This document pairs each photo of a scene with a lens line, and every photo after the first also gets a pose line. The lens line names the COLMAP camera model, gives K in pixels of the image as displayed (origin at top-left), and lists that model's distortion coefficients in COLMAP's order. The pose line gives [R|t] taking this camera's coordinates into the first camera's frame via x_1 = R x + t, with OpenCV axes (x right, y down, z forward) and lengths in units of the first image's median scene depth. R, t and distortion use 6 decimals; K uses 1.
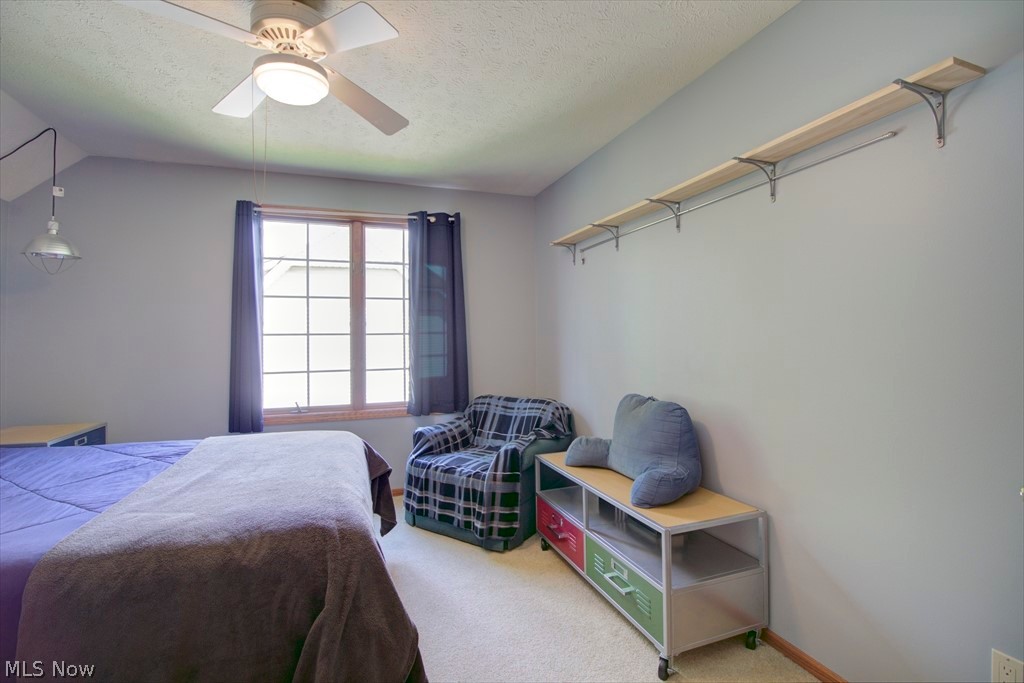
lens RADIAL K [[472.8, 0, 514.3], [0, 472.8, 336.9], [0, 0, 1]] dist [-0.006263, -0.008535]
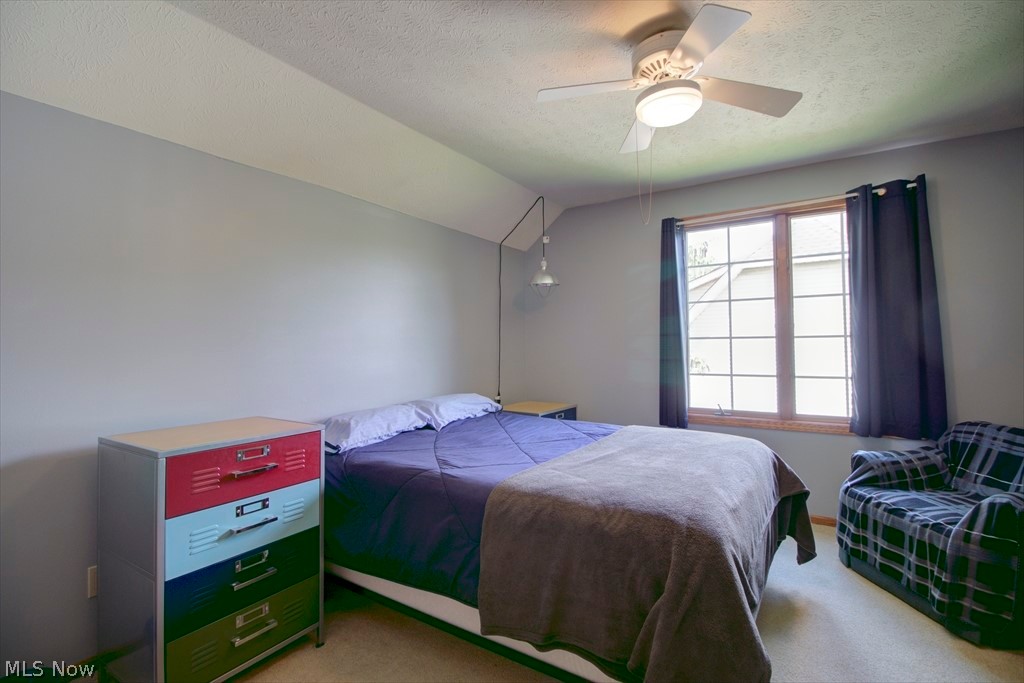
lens RADIAL K [[472.8, 0, 510.3], [0, 472.8, 337.8], [0, 0, 1]] dist [-0.006263, -0.008535]
pose [[0.600993, -0.008894, -0.799205, 0.104113], [0.004821, 0.999960, -0.007503, 0.000088], [0.799240, 0.000656, 0.601012, 0.033449]]
